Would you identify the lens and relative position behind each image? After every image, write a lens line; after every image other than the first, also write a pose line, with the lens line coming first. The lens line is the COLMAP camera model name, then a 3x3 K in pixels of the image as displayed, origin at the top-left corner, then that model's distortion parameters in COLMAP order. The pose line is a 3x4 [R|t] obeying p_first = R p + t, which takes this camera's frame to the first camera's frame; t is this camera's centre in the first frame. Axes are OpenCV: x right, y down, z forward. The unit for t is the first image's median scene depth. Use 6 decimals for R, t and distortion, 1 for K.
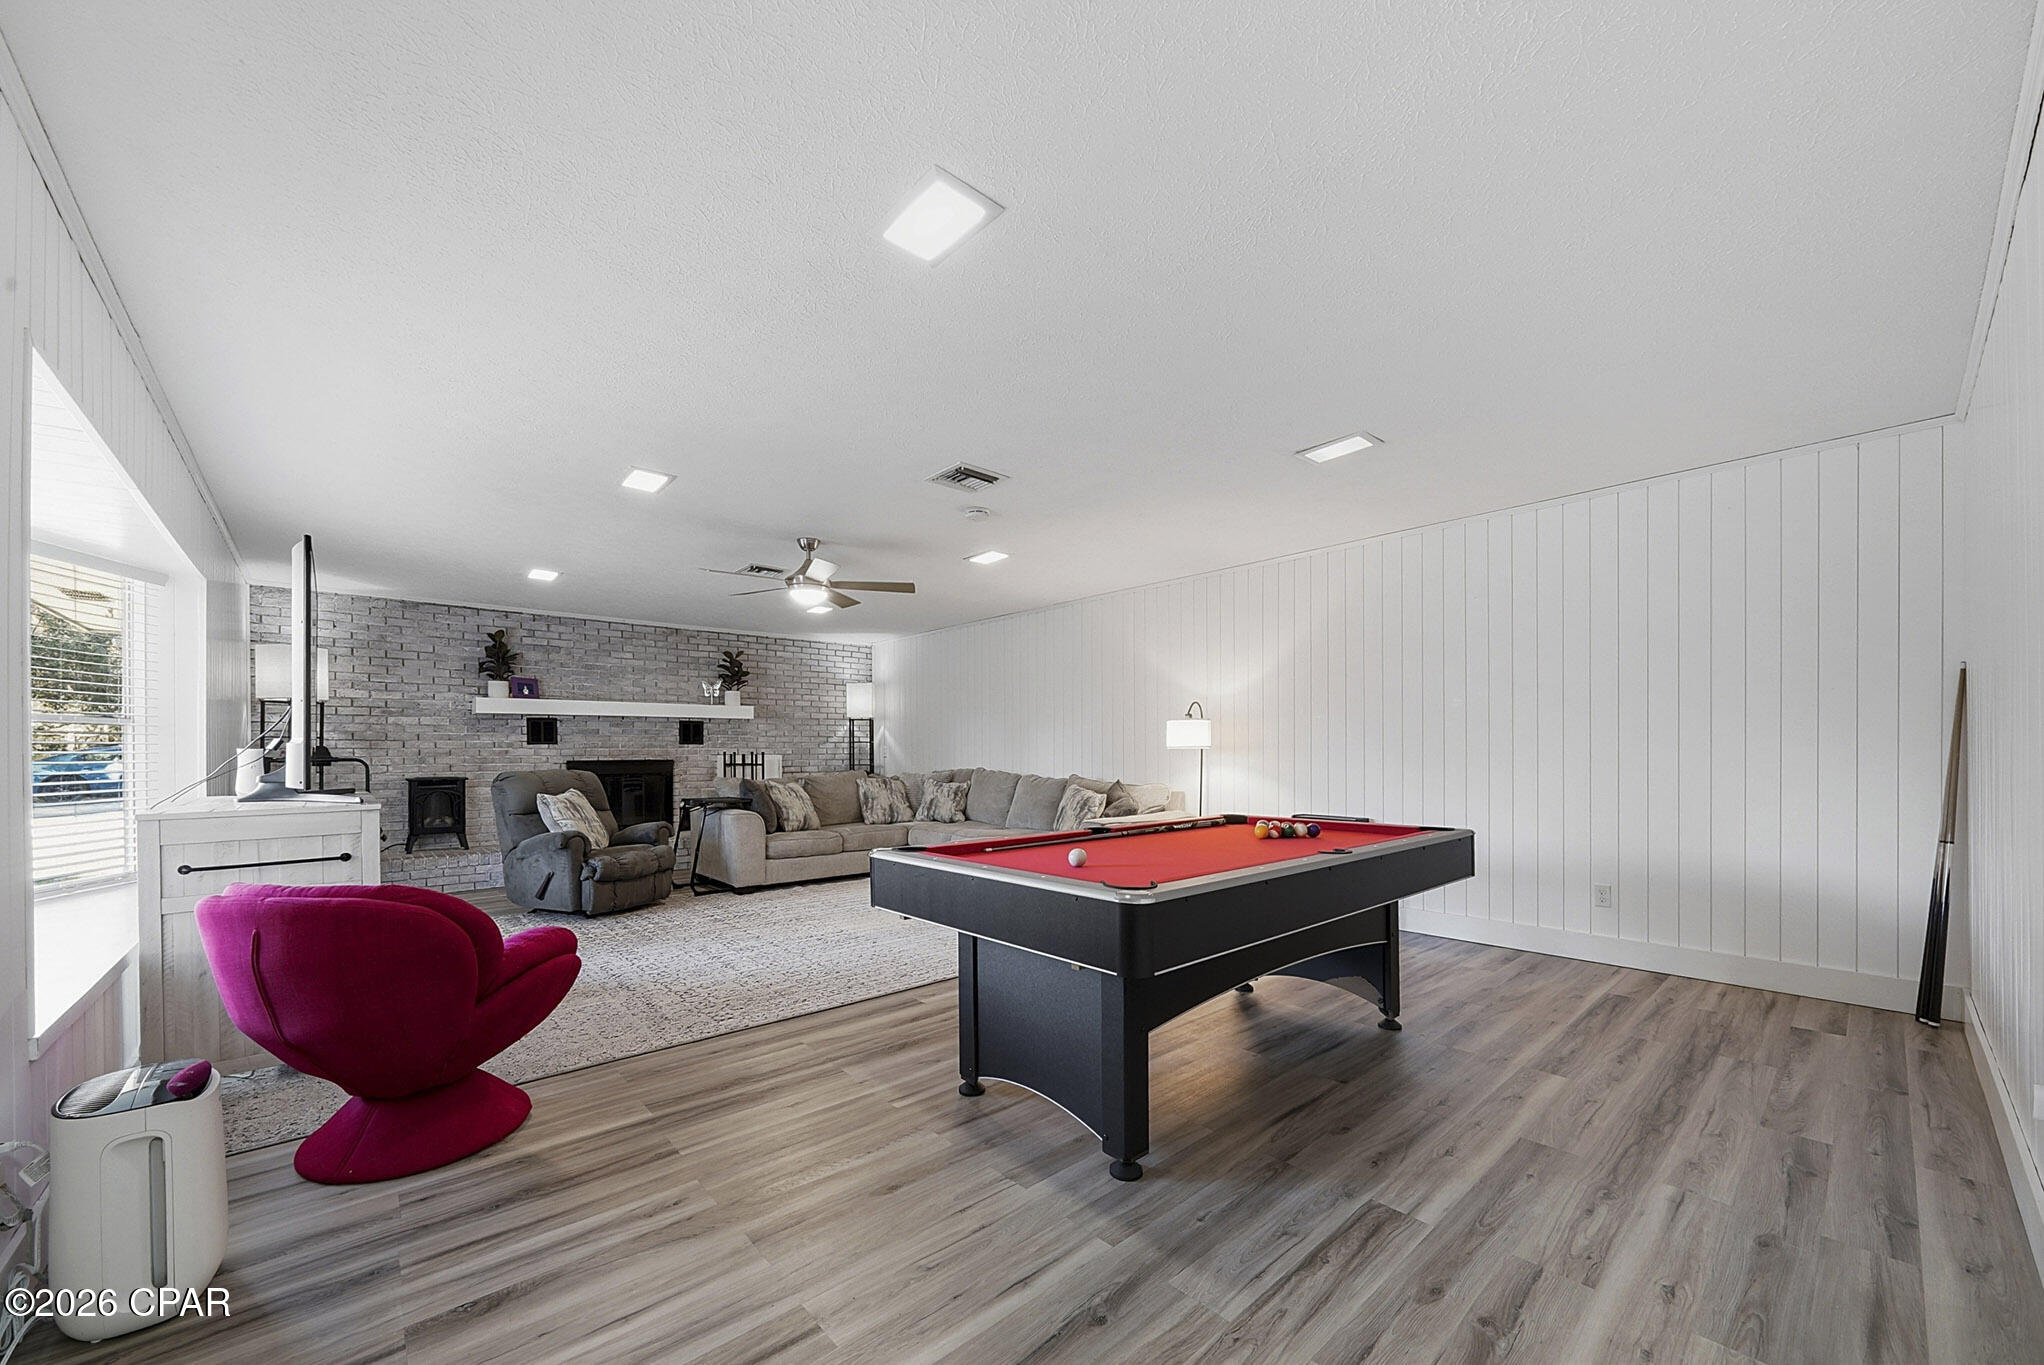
lens RADIAL K [[756.7, 0, 1020.2], [0, 756.7, 753.0], [0, 0, 1]] dist [0.000402, -0.000007]
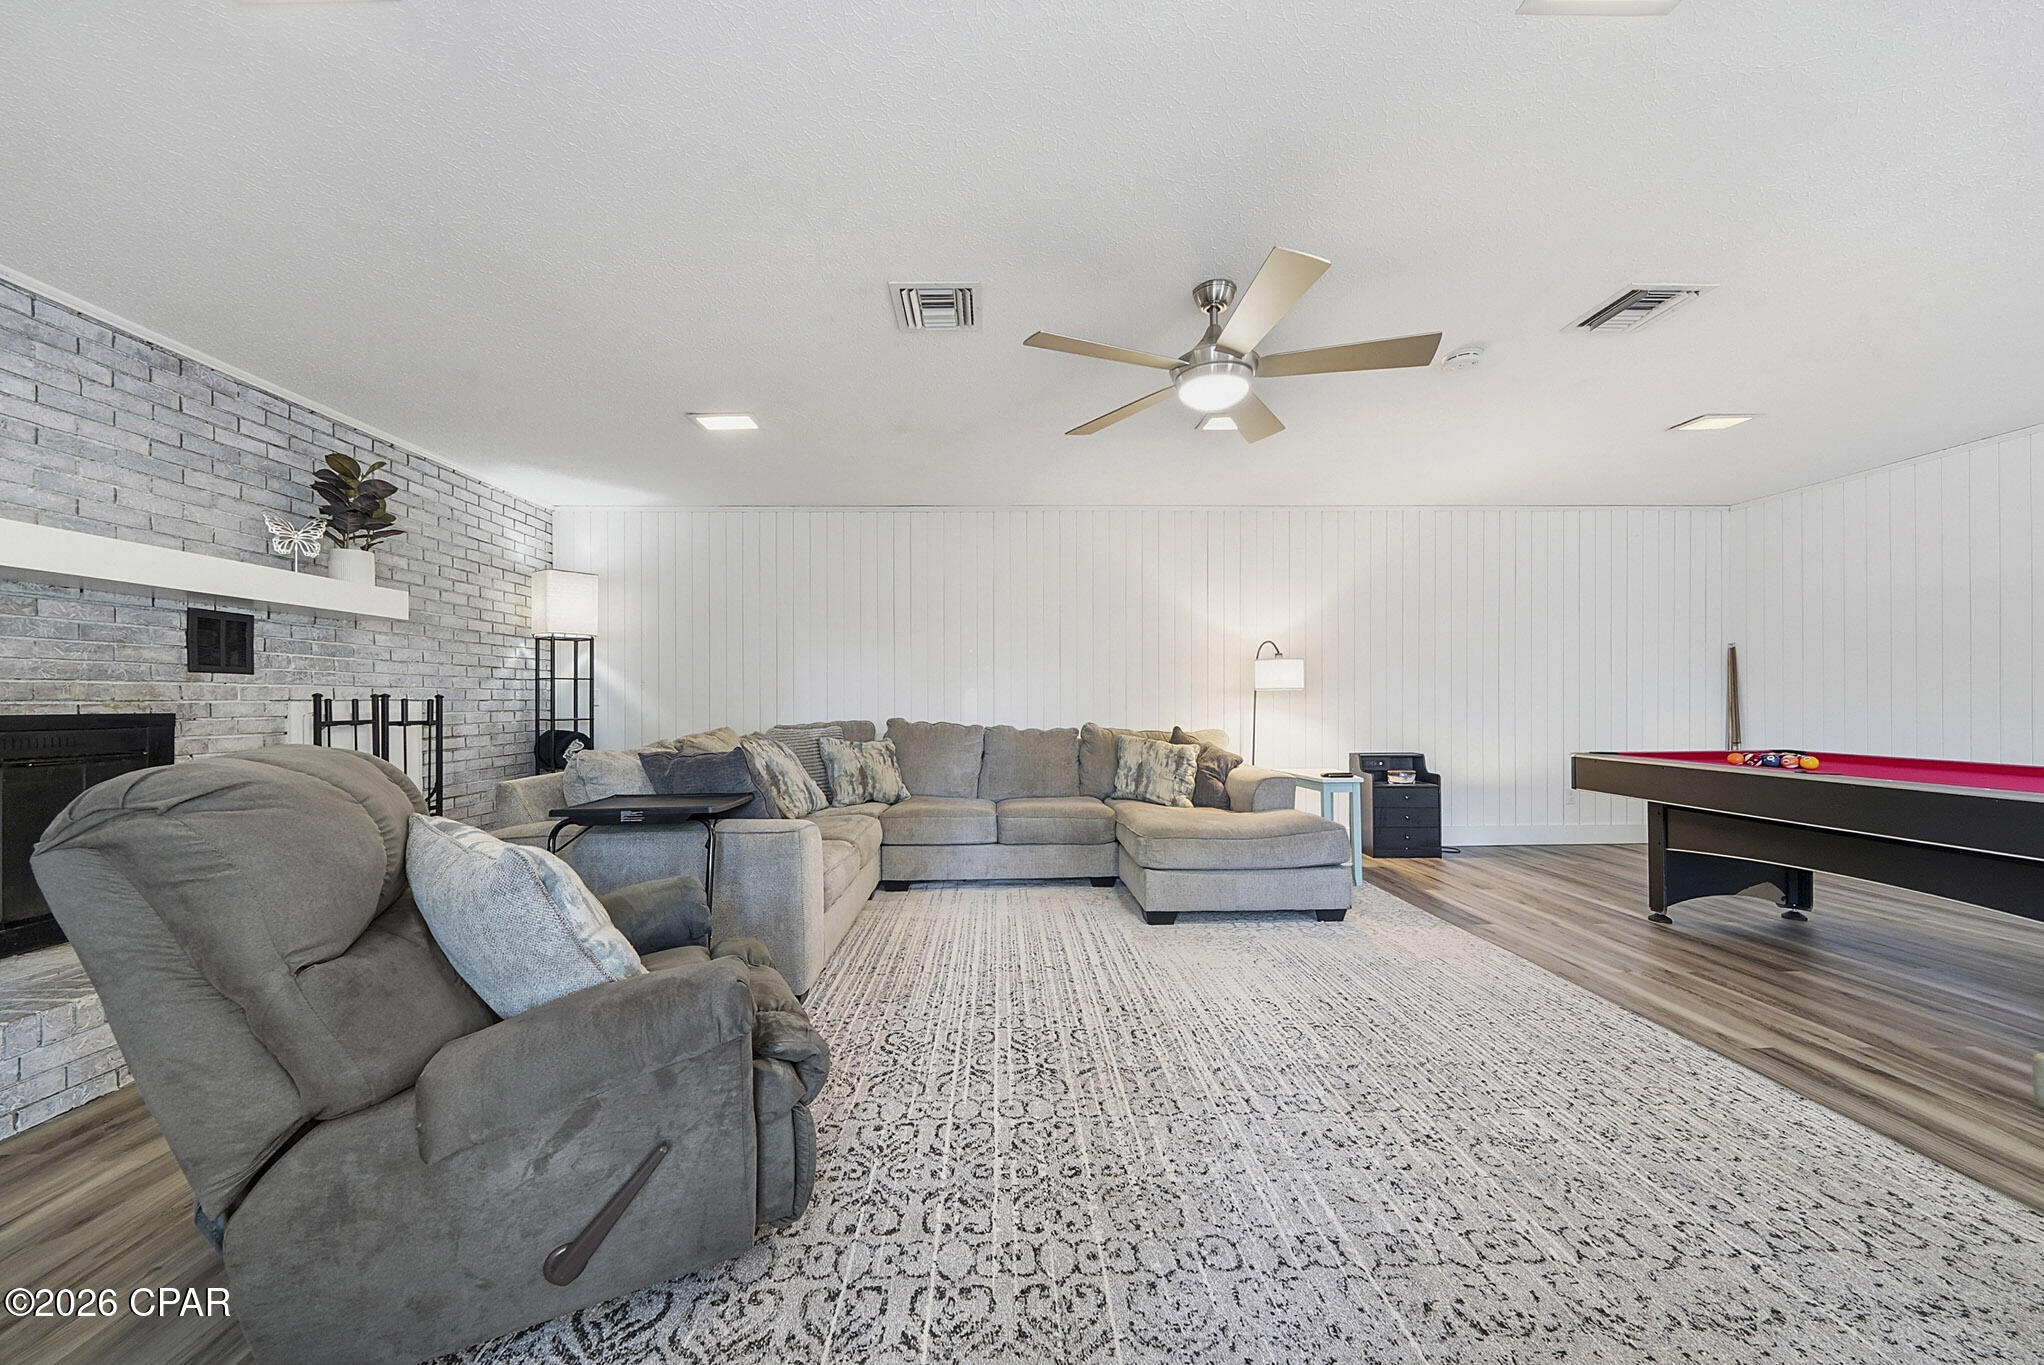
lens RADIAL K [[699.1, 0, 1022.0], [0, 699.1, 682.5], [0, 0, 1]] dist [-0.000415, -0.000067]
pose [[0.633560, 0.020763, 0.773415, -0.448863], [-0.000069, 0.999641, -0.026780, 0.002821], [-0.773694, 0.016913, 0.633334, 0.465094]]
